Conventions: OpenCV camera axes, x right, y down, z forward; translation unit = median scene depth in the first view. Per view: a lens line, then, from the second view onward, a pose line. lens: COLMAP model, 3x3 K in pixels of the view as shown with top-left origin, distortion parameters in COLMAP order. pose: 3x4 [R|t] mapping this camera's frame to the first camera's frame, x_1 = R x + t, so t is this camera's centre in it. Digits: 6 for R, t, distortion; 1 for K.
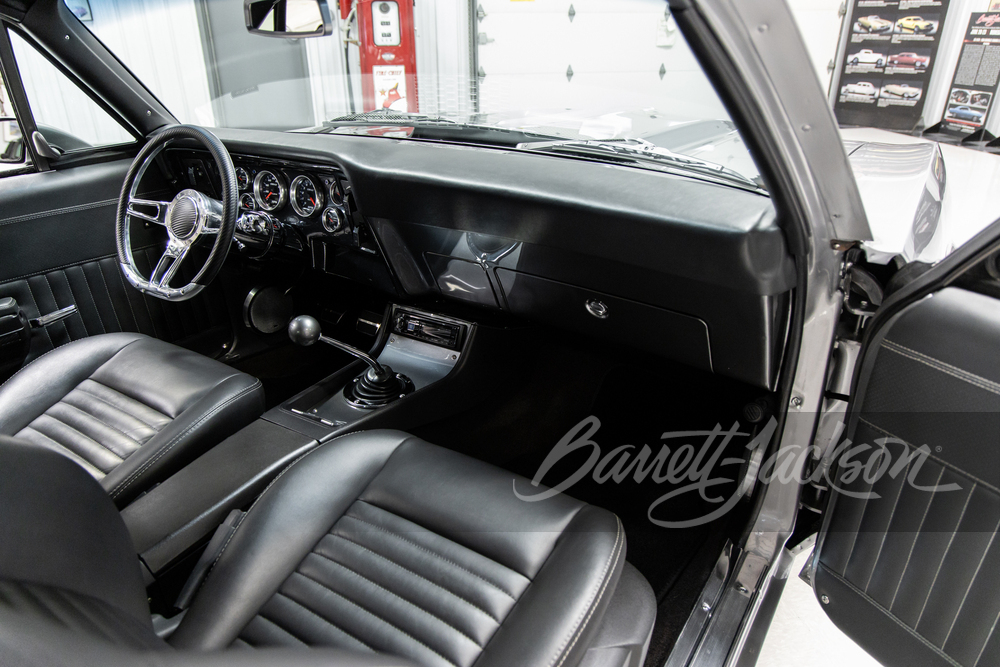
lens RADIAL K [[657.4, 0, 500.0], [0, 657.4, 333.5], [0, 0, 1]] dist [0.001707, 0.001896]
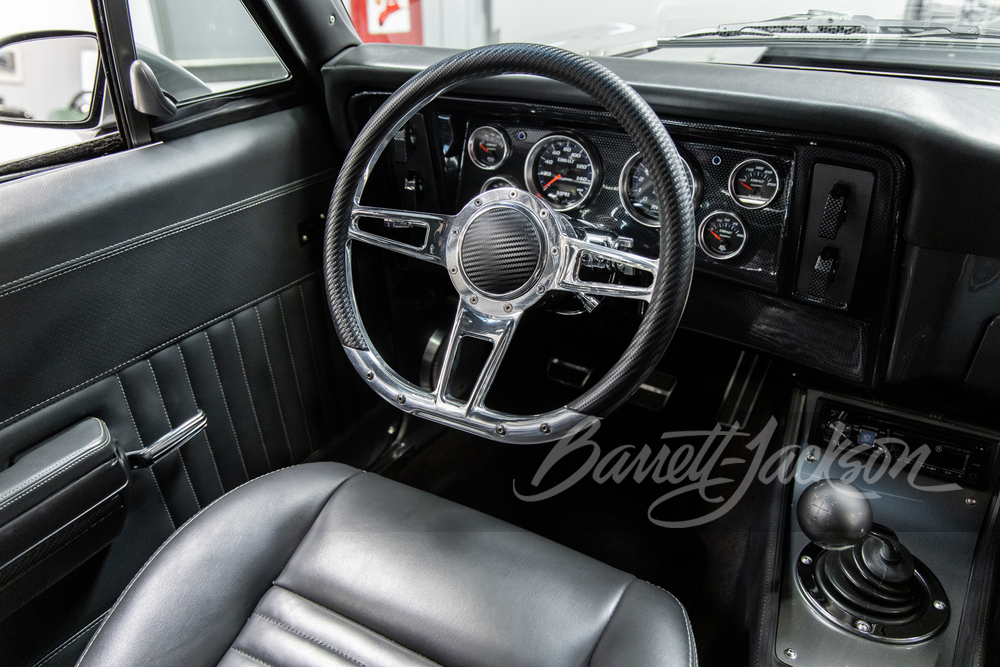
lens RADIAL K [[752.1, 0, 500.0], [0, 752.1, 333.5], [0, 0, 1]] dist [-0.010931, -0.003283]
pose [[0.998441, -0.022164, 0.051233, -0.482545], [0.019102, 0.998045, 0.059504, -0.142666], [-0.052451, -0.058432, 0.996912, 0.453712]]
